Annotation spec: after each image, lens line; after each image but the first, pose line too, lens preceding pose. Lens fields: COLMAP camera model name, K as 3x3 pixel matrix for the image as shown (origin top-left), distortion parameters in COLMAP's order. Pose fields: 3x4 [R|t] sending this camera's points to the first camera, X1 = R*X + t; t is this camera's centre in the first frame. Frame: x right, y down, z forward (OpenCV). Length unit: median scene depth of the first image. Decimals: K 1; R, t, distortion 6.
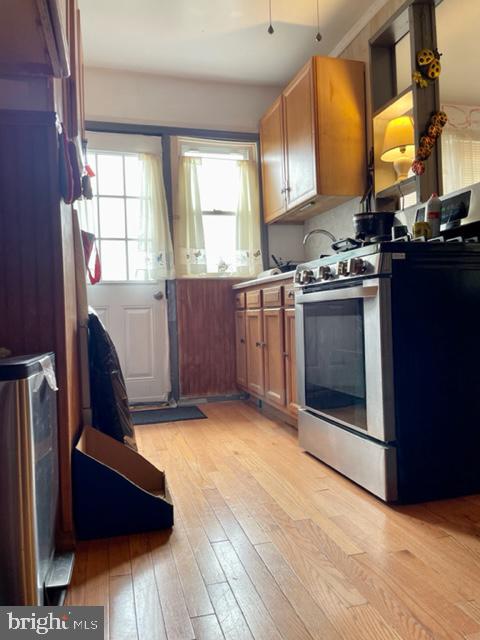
lens RADIAL K [[485.1, 0, 238.9], [0, 485.1, 319.8], [0, 0, 1]] dist [0.041644, -0.040993]
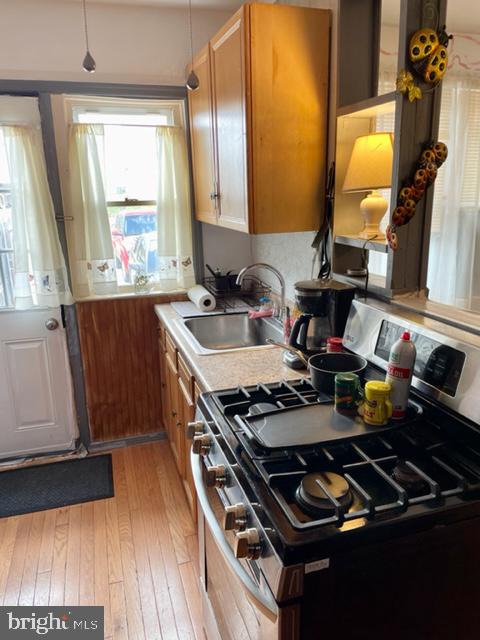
lens RADIAL K [[485.1, 0, 243.4], [0, 485.1, 321.1], [0, 0, 1]] dist [0.041644, -0.040993]
pose [[0.999408, 0.006674, 0.033758, 0.106673], [-0.015193, 0.965801, 0.258840, -0.256542], [-0.030876, -0.259199, 0.965330, 0.257037]]
